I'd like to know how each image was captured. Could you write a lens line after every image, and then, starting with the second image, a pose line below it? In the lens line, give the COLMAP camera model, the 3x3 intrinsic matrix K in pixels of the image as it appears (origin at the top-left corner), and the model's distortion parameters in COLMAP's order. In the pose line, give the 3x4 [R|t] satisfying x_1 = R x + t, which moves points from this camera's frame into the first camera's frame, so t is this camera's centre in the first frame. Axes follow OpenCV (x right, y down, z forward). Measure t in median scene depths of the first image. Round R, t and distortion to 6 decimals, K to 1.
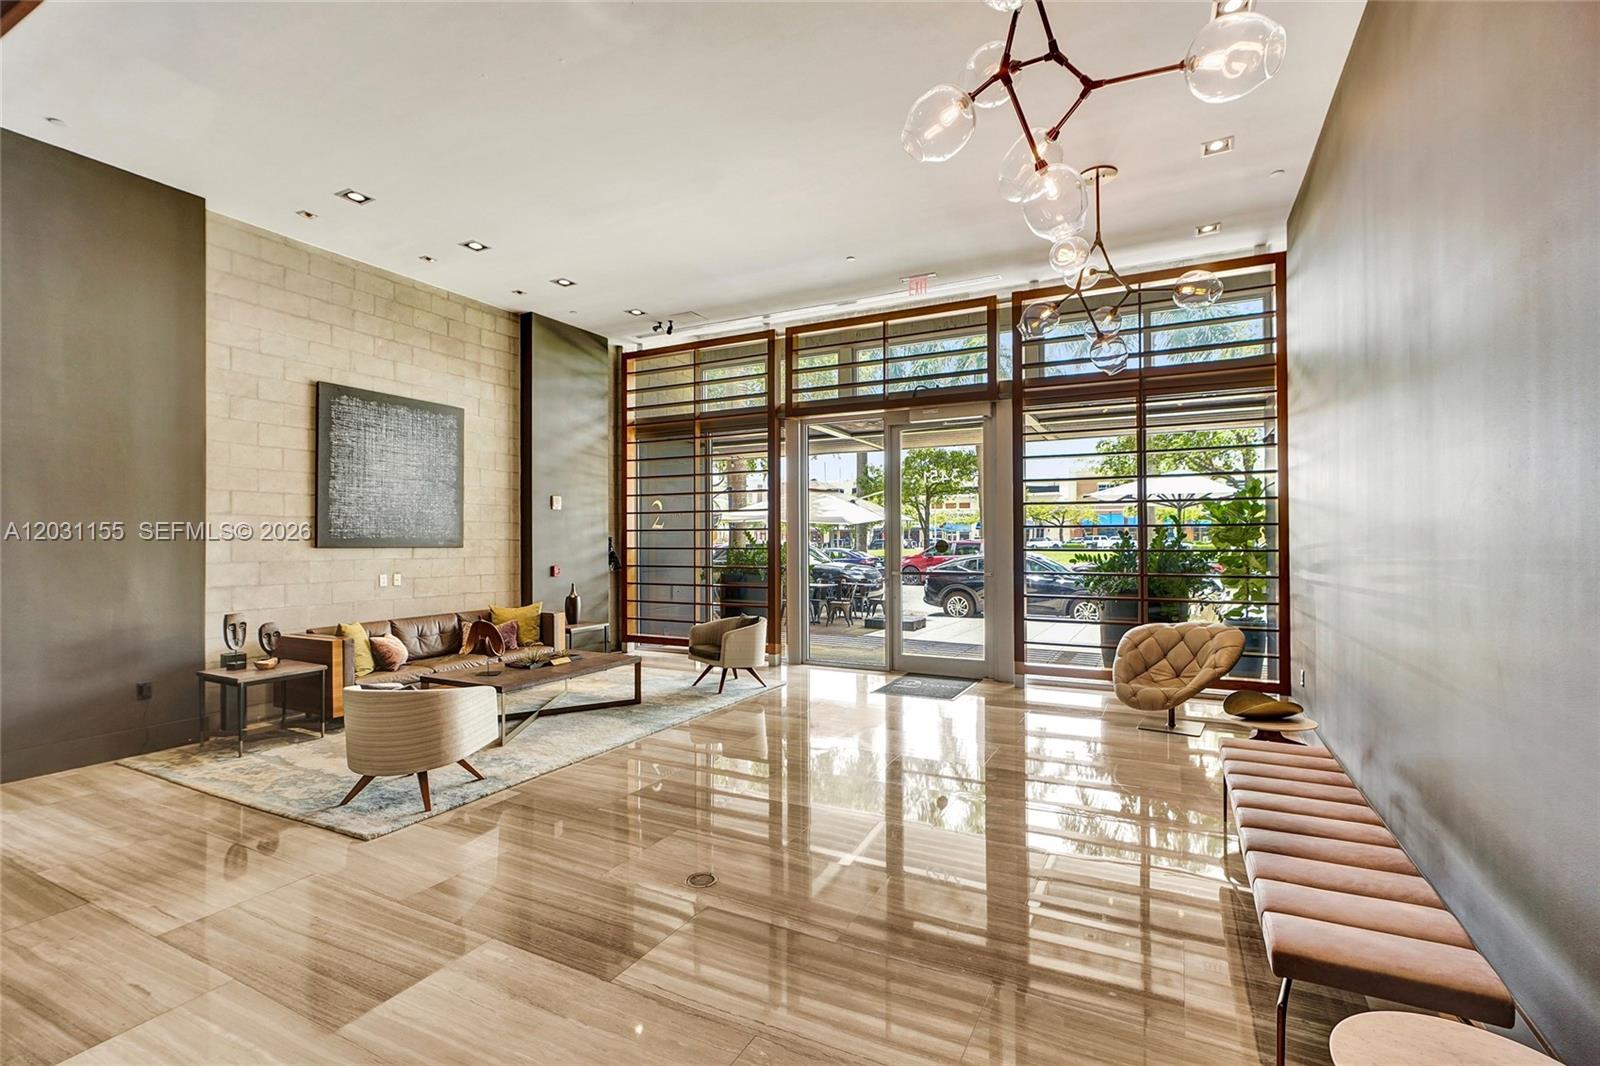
lens RADIAL K [[731.6, 0, 800.0], [0, 731.6, 533.0], [0, 0, 1]] dist [-0.000668, -0.000001]
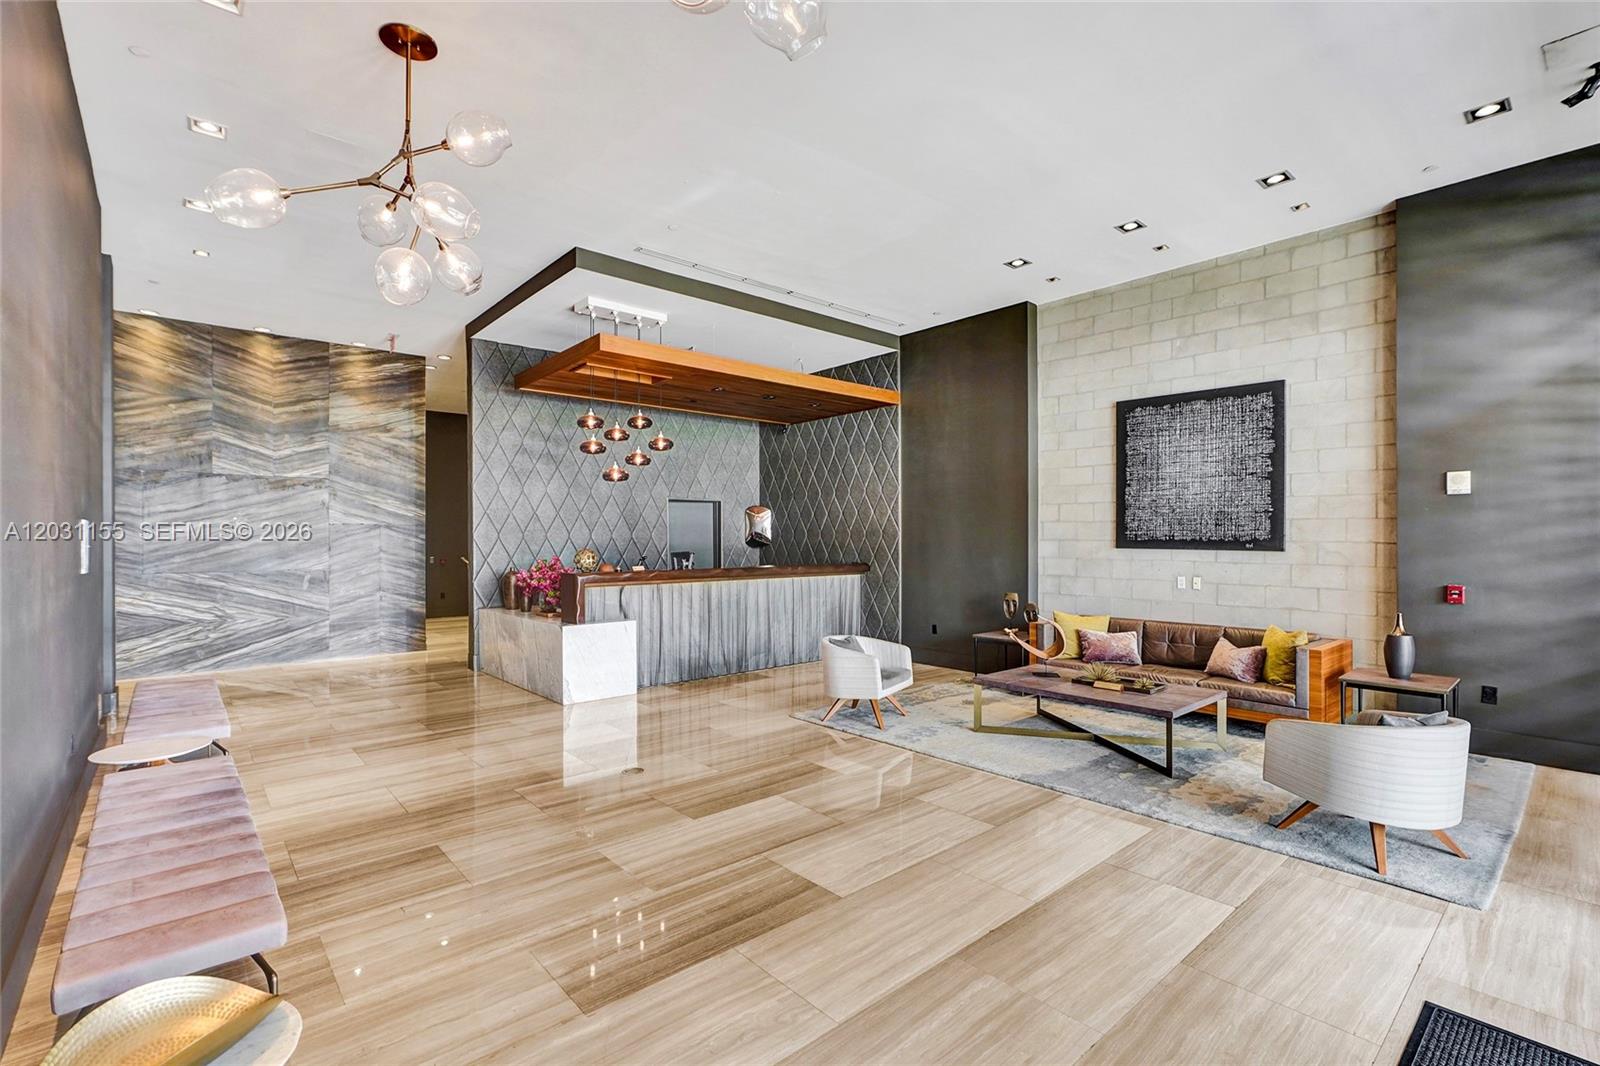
lens RADIAL K [[731.6, 0, 800.0], [0, 731.6, 533.0], [0, 0, 1]] dist [-0.000668, -0.000001]
pose [[-0.367297, 0.000733, -0.930103, 0.541482], [0.012255, 0.999917, -0.004052, -0.004432], [0.930023, -0.012886, -0.367276, 0.887317]]
